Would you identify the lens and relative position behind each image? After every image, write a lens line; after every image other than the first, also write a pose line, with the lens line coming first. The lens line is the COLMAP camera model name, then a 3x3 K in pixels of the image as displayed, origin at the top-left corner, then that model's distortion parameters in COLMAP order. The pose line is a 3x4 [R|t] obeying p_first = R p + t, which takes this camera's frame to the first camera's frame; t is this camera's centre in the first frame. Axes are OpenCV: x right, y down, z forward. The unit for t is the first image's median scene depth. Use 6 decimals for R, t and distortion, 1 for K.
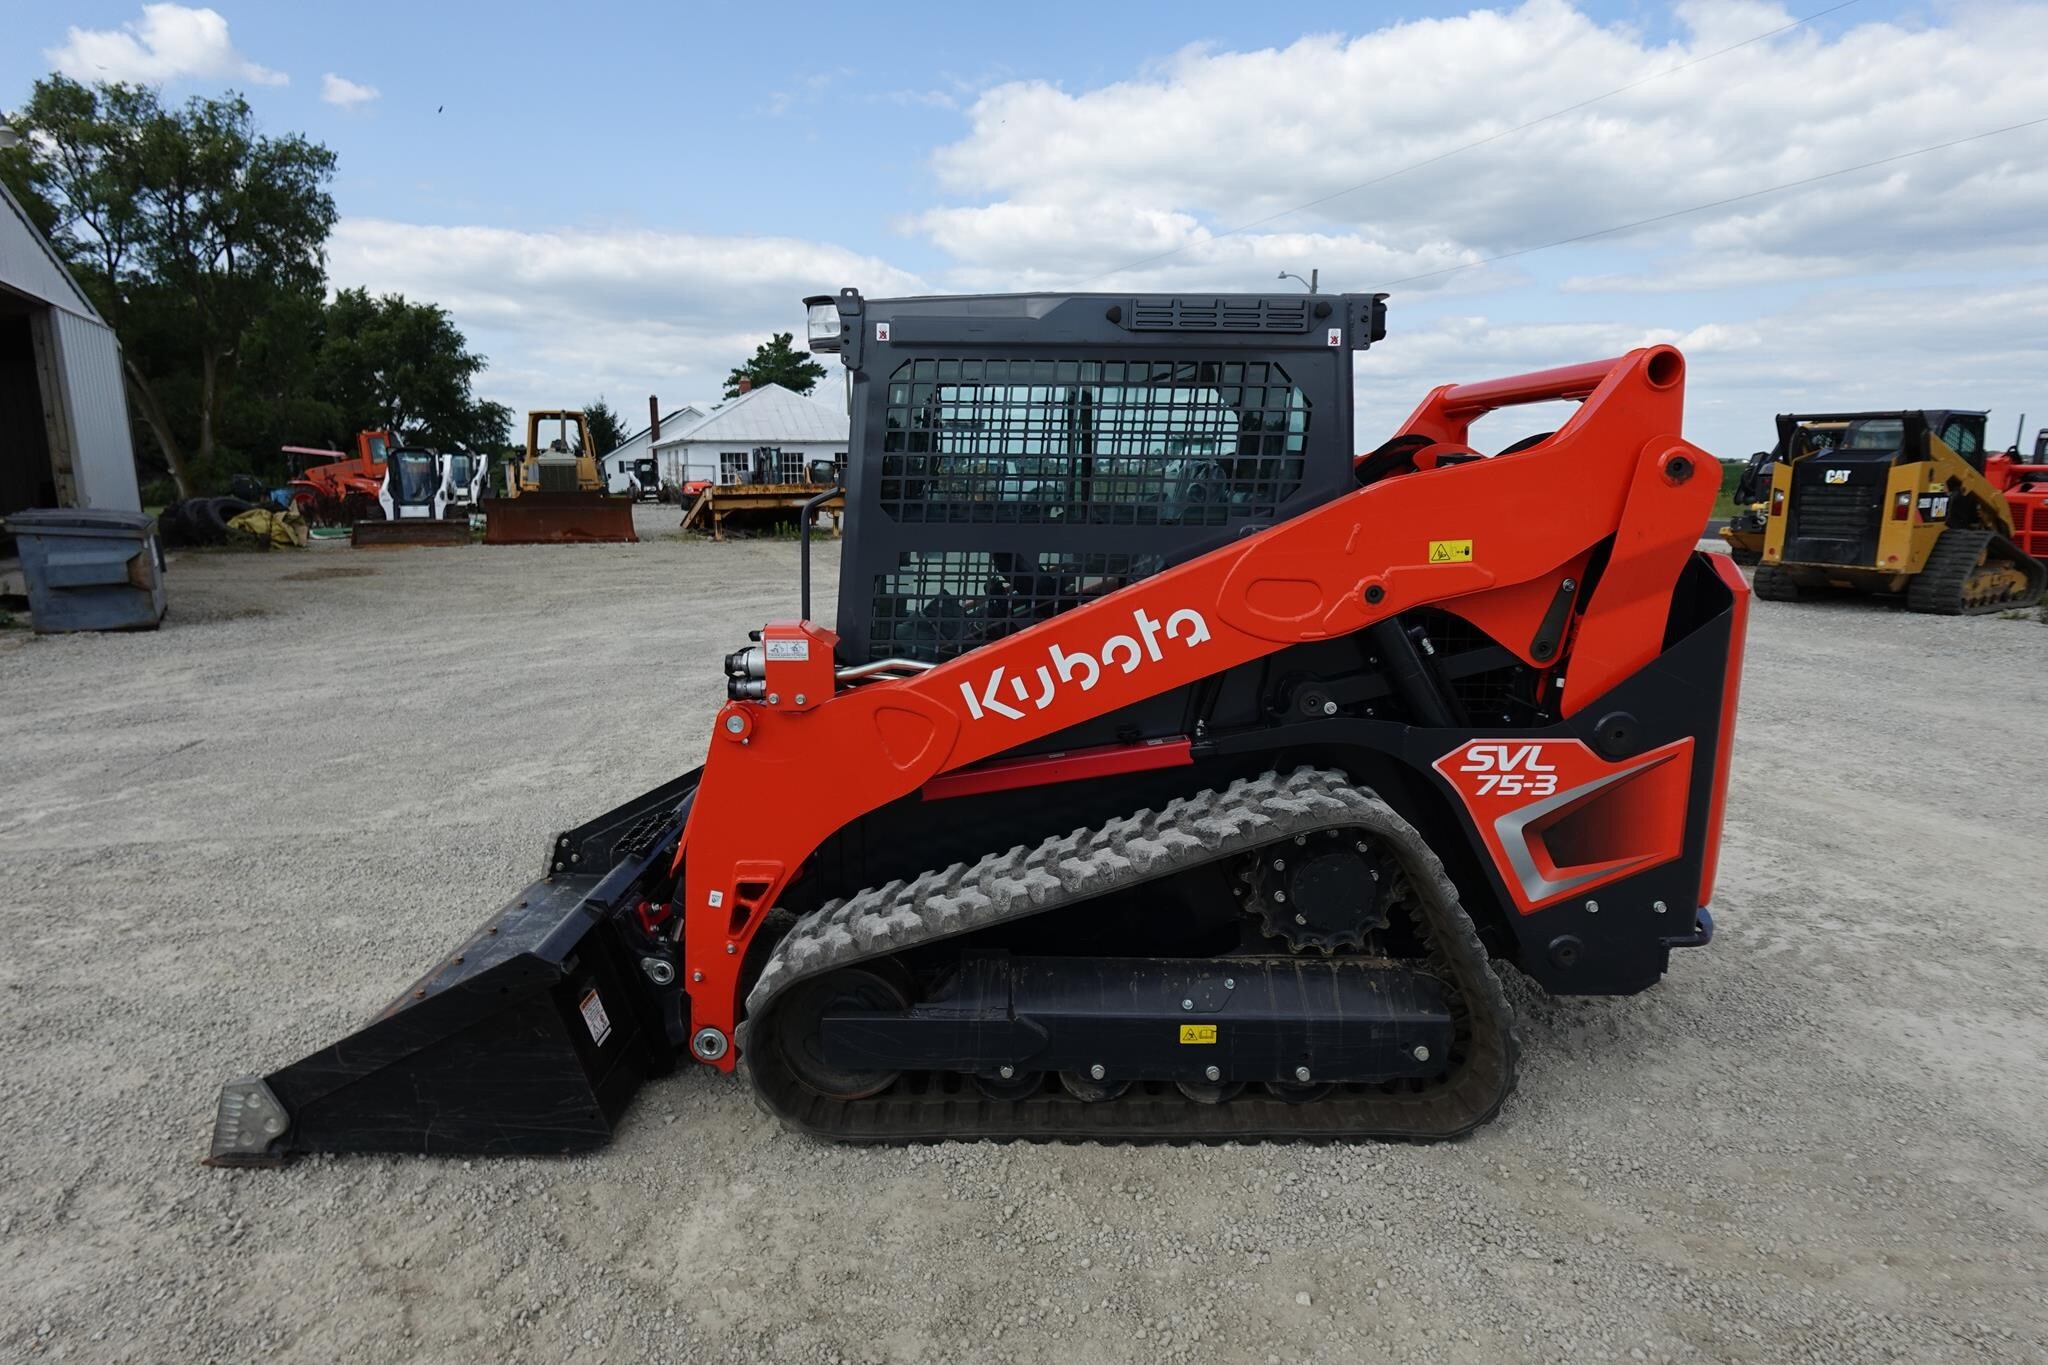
lens RADIAL K [[1179.6, 0, 1088.7], [0, 1179.6, 684.1], [0, 0, 1]] dist [0.000450, 0.000305]
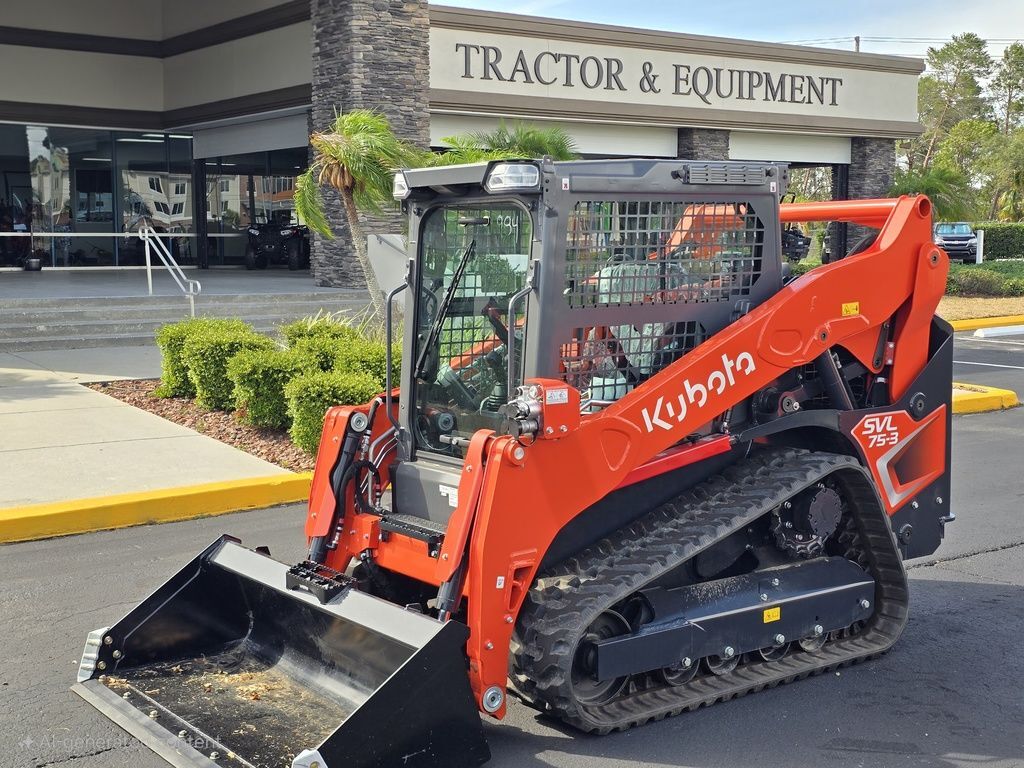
lens RADIAL K [[1518.1, 0, 510.9], [0, 1518.1, 399.8], [0, 0, 1]] dist [0.181738, 0.038038]
pose [[0.770506, -0.078292, 0.632606, -1.506749], [0.138077, 0.989365, -0.045731, 0.054118], [-0.622298, 0.122585, 0.773122, -0.433395]]
